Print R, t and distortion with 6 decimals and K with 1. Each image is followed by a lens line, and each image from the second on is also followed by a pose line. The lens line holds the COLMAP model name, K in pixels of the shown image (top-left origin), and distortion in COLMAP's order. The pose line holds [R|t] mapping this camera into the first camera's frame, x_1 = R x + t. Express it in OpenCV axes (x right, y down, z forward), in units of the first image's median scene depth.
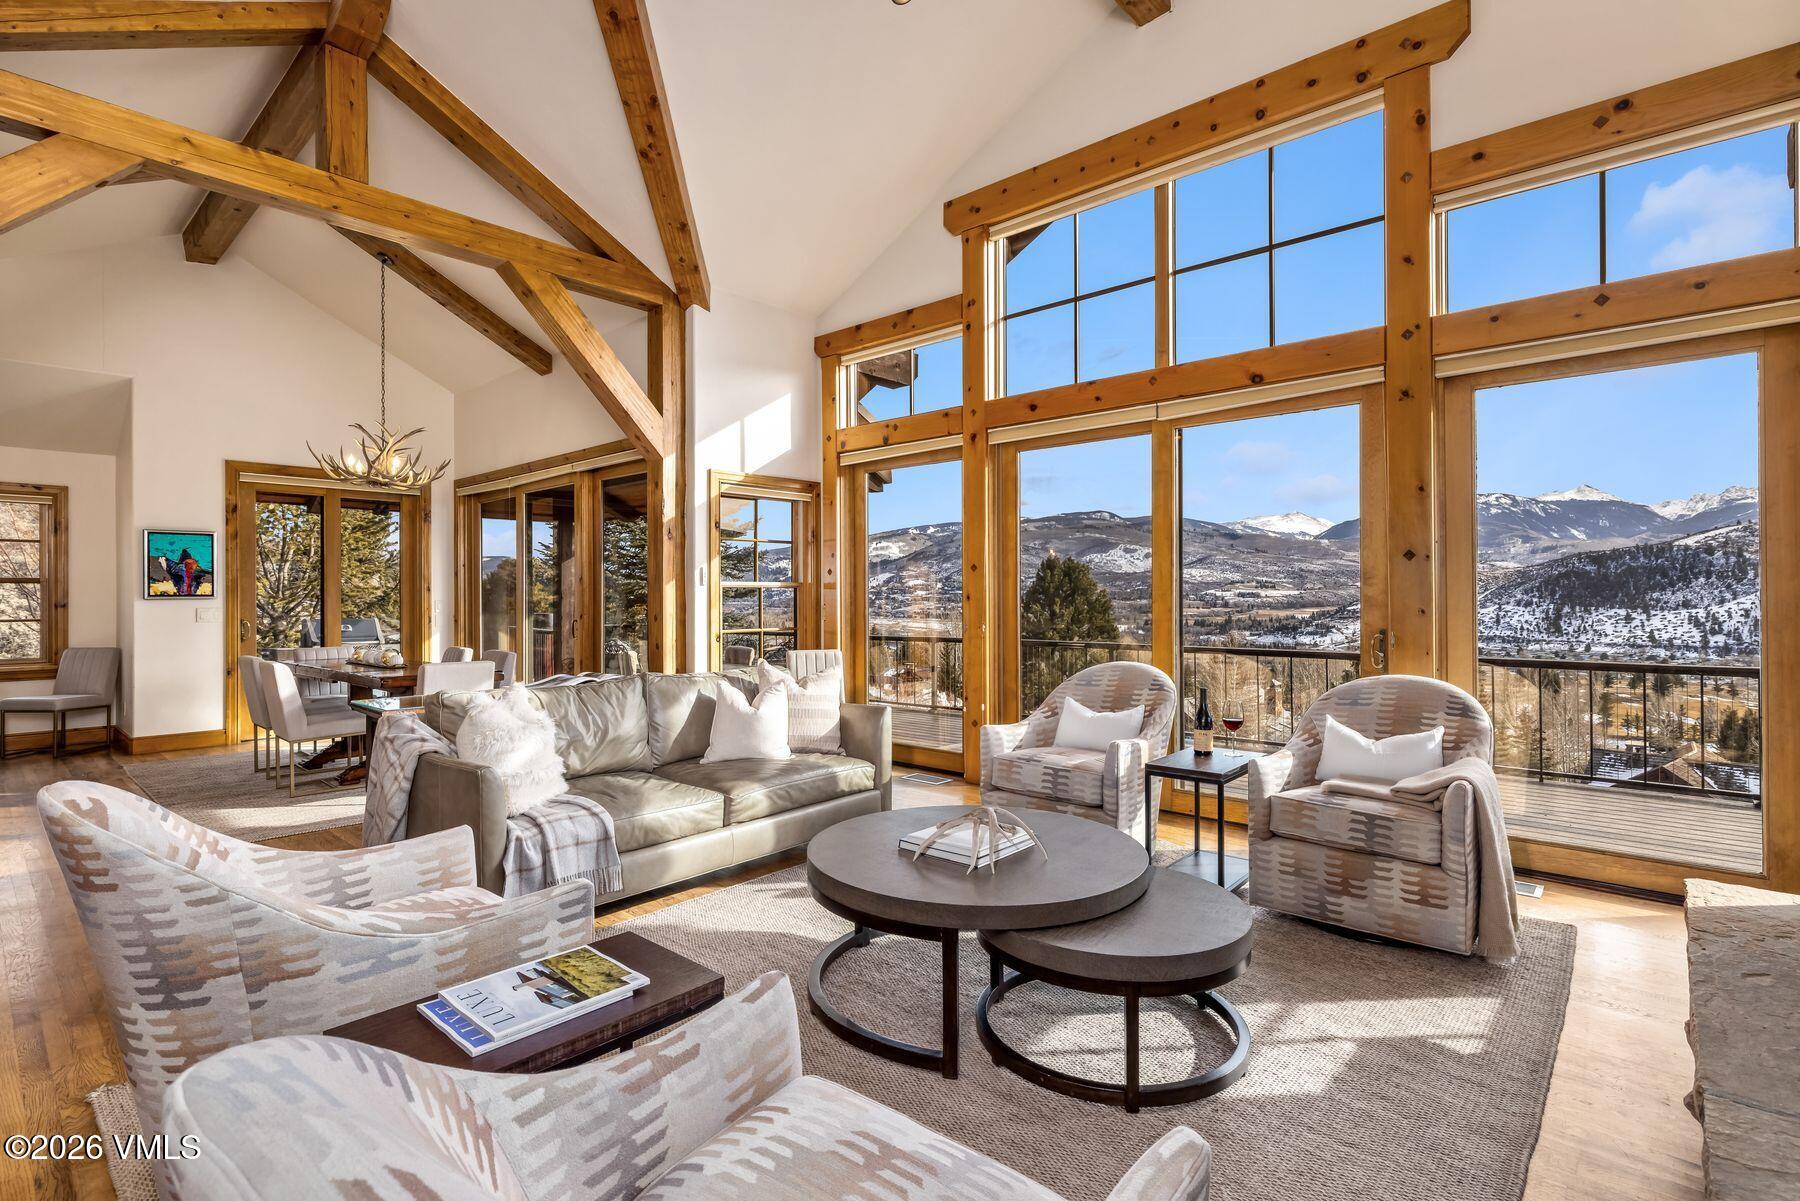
lens RADIAL K [[855.2, 0, 903.3], [0, 855.2, 593.2], [0, 0, 1]] dist [-0.002635, 0.000675]
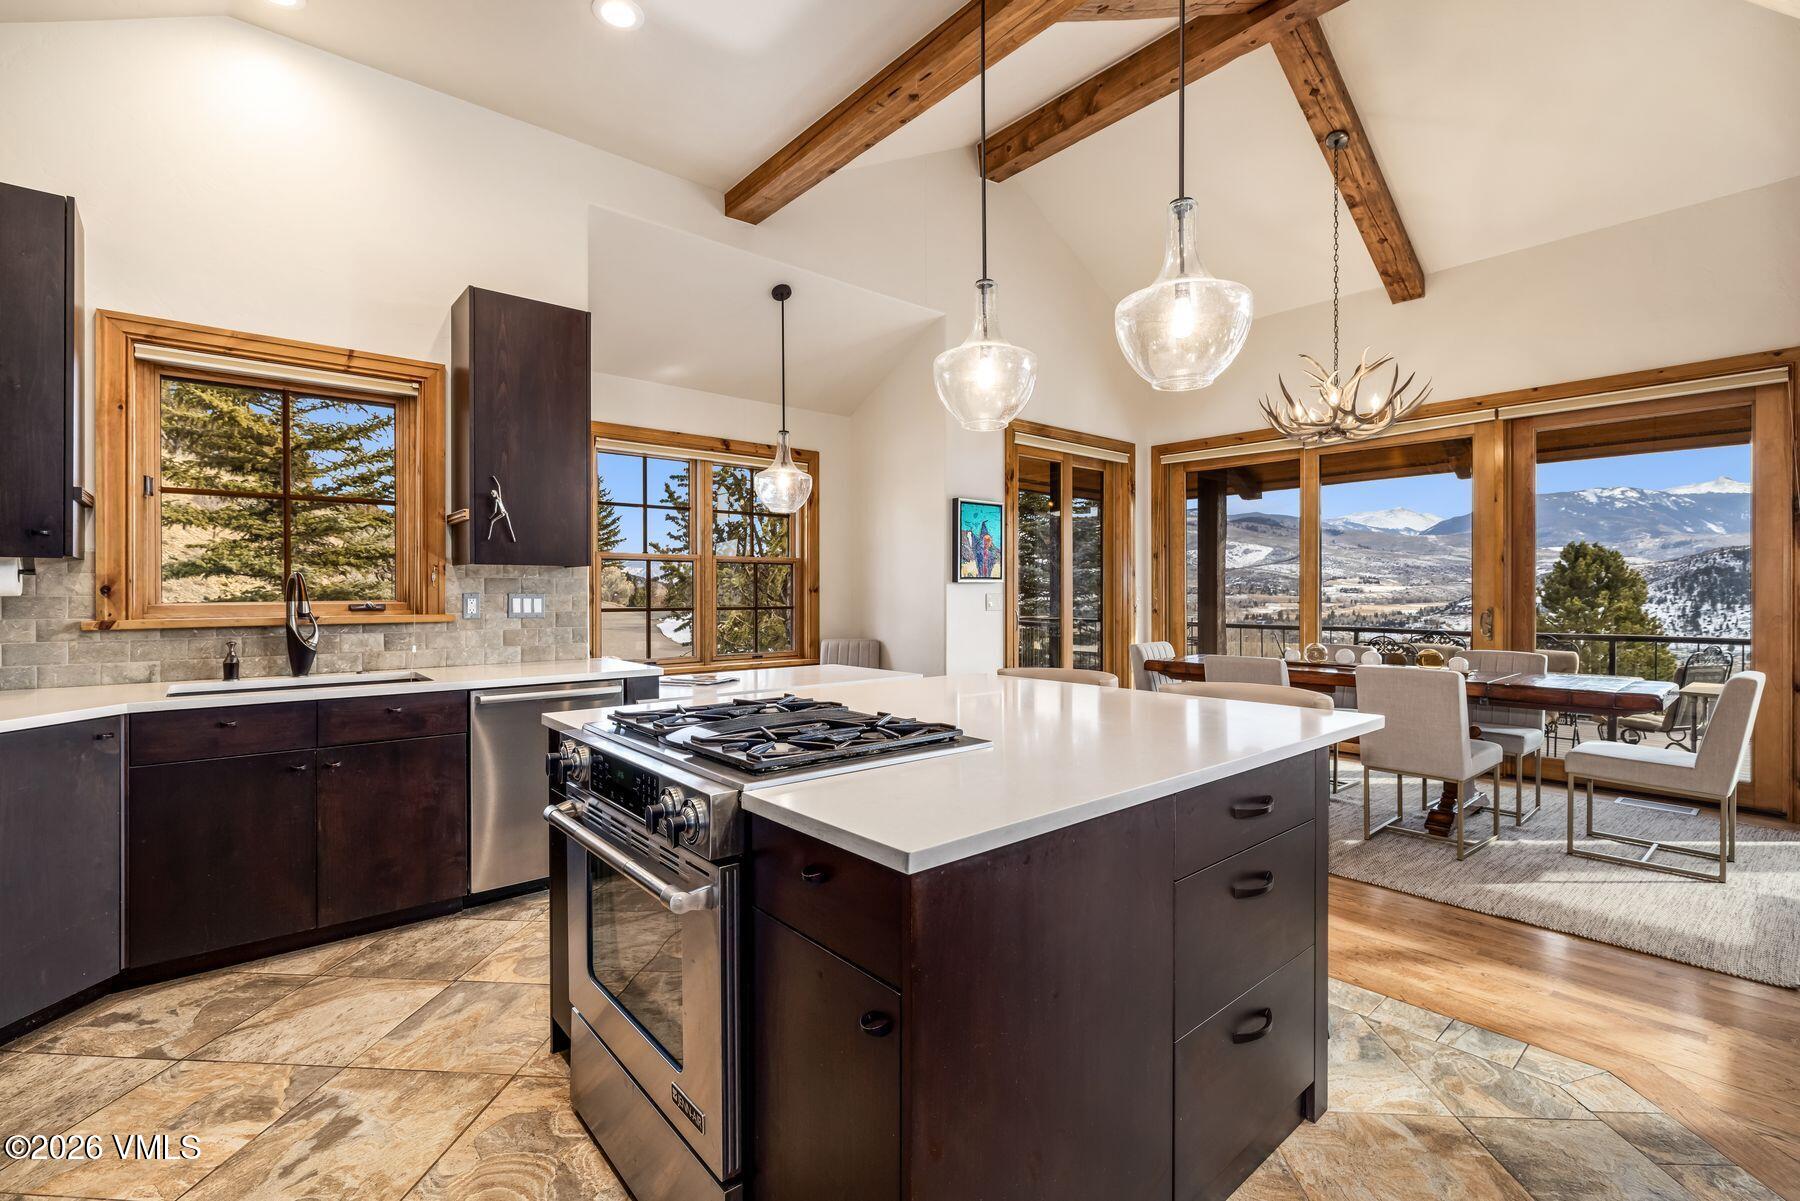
lens RADIAL K [[797.1, 0, 905.1], [0, 797.1, 593.5], [0, 0, 1]] dist [-0.000169, -0.000155]
pose [[0.992190, 0.004846, -0.124640, -1.128522], [-0.003847, 0.999959, 0.008251, 0.014139], [0.124675, -0.007707, 0.992168, 0.297740]]
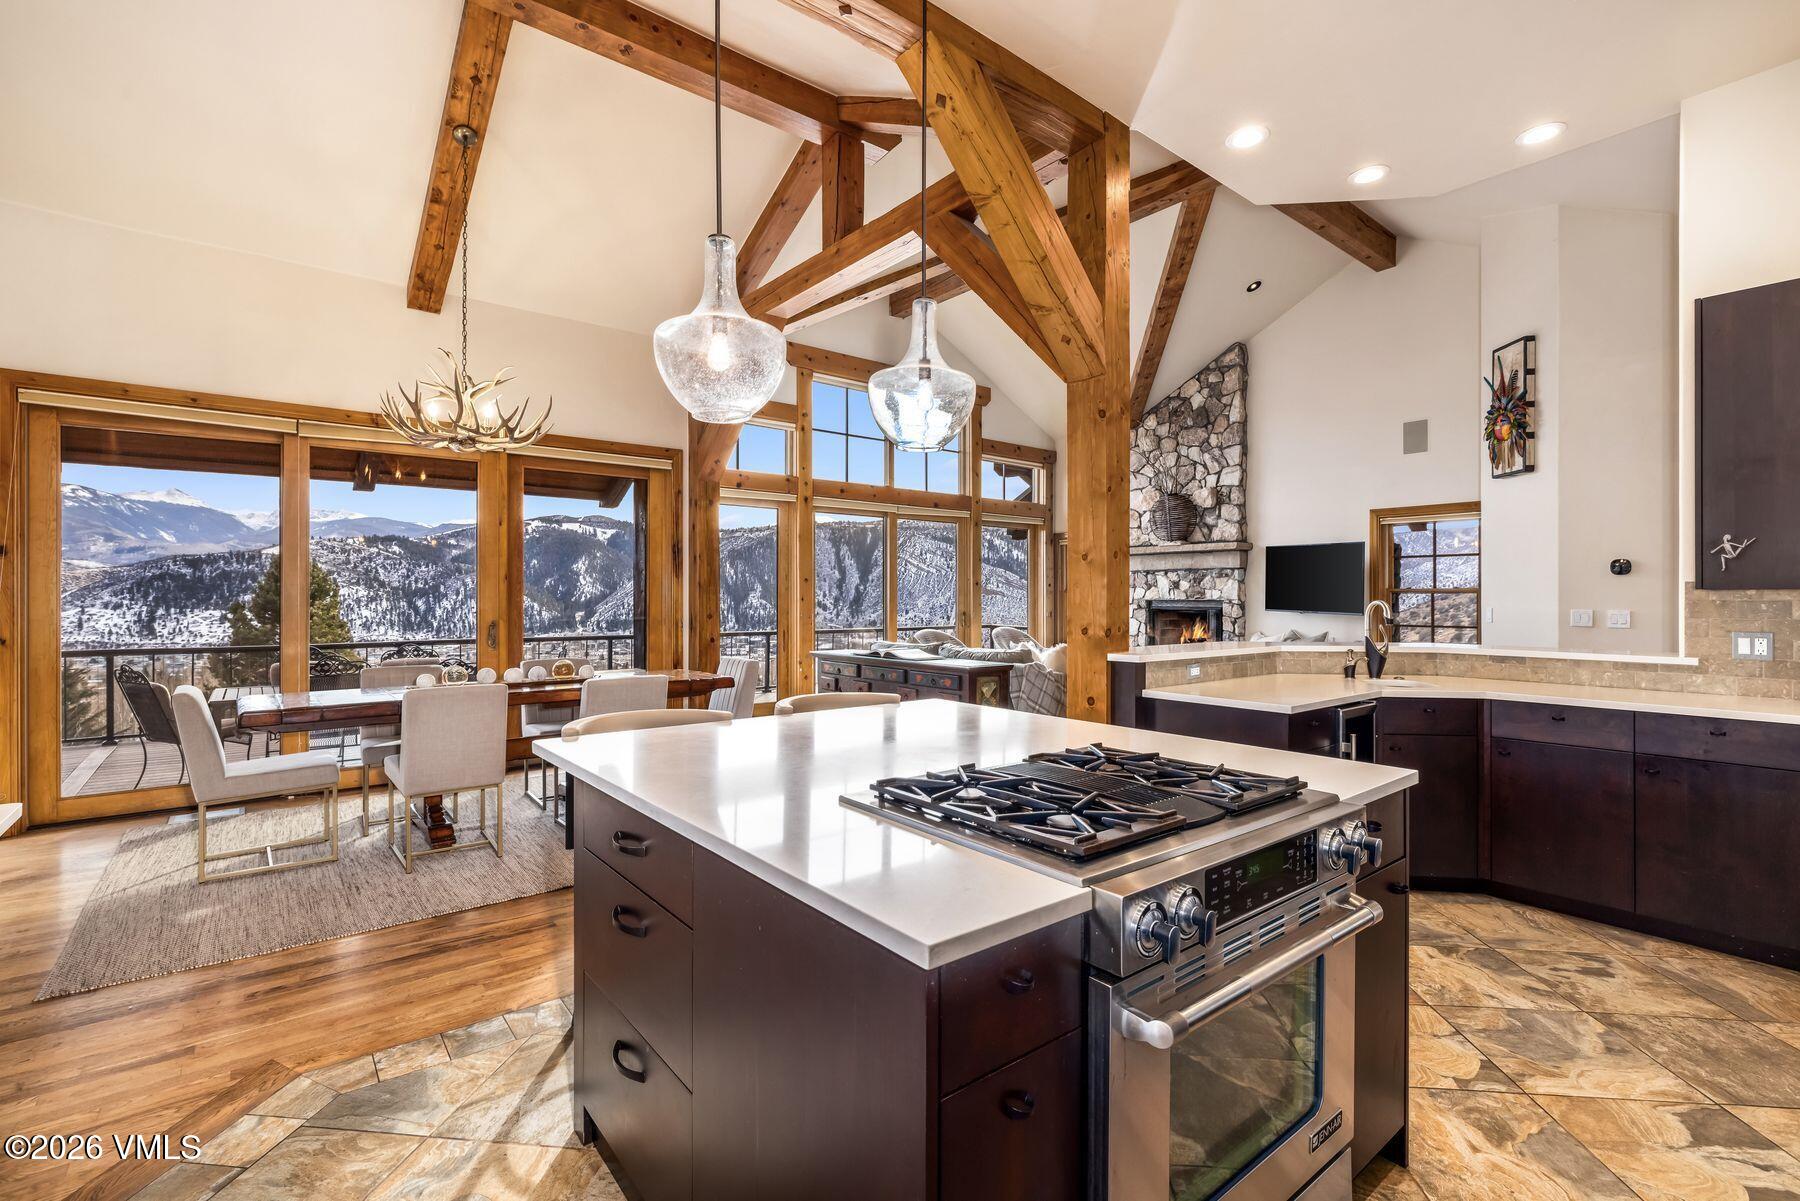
lens RADIAL K [[804.5, 0, 897.2], [0, 804.5, 596.0], [0, 0, 1]] dist [-0.004662, 0.000879]
pose [[0.162564, 0.005582, 0.986682, -1.530469], [-0.005969, 0.999971, -0.004674, 0.004658], [-0.986680, -0.005129, 0.162593, 0.652383]]
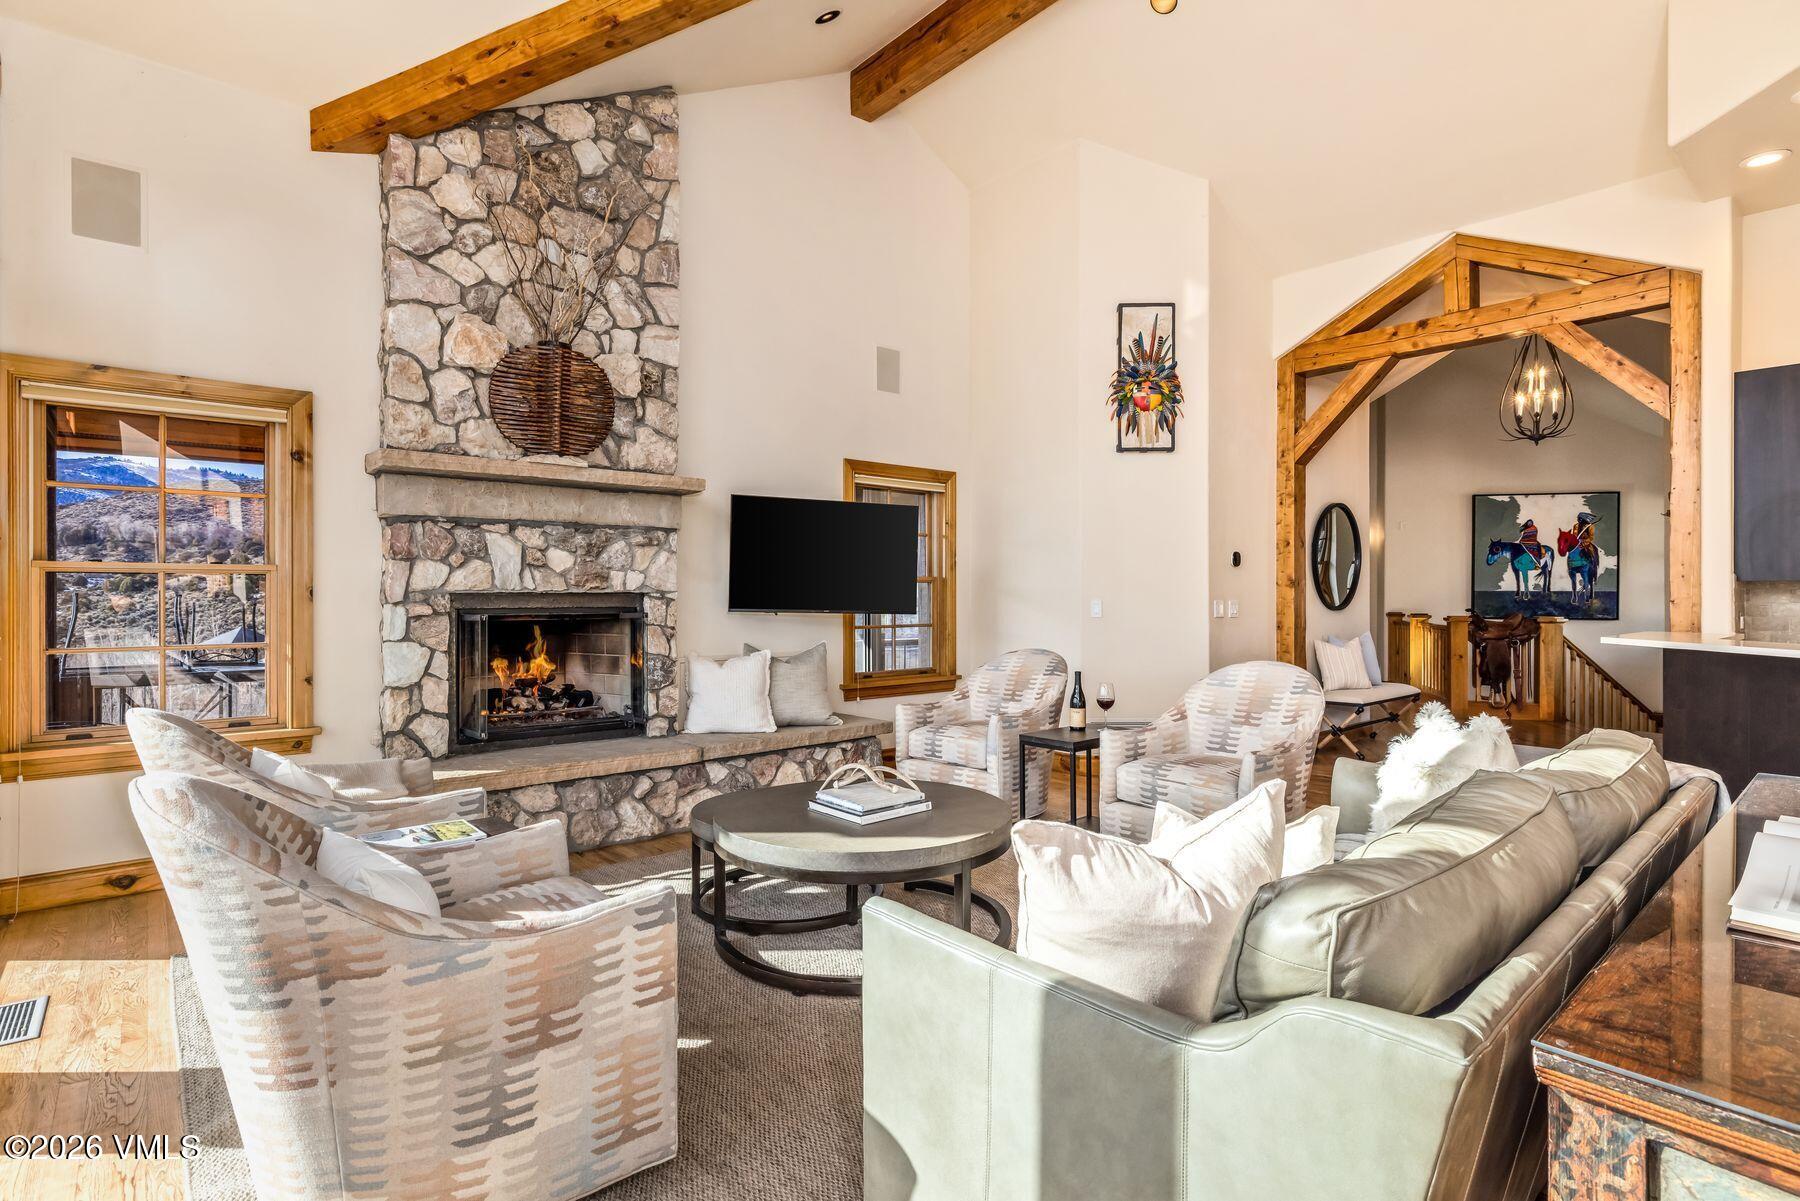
lens RADIAL K [[879.0, 0, 897.8], [0, 879.0, 592.1], [0, 0, 1]] dist [-0.004256, 0.001018]
pose [[-0.990854, 0.002866, 0.134907, -0.062726], [0.002186, 0.999984, -0.005192, 0.006331], [-0.134919, -0.004850, -0.990845, 1.138679]]
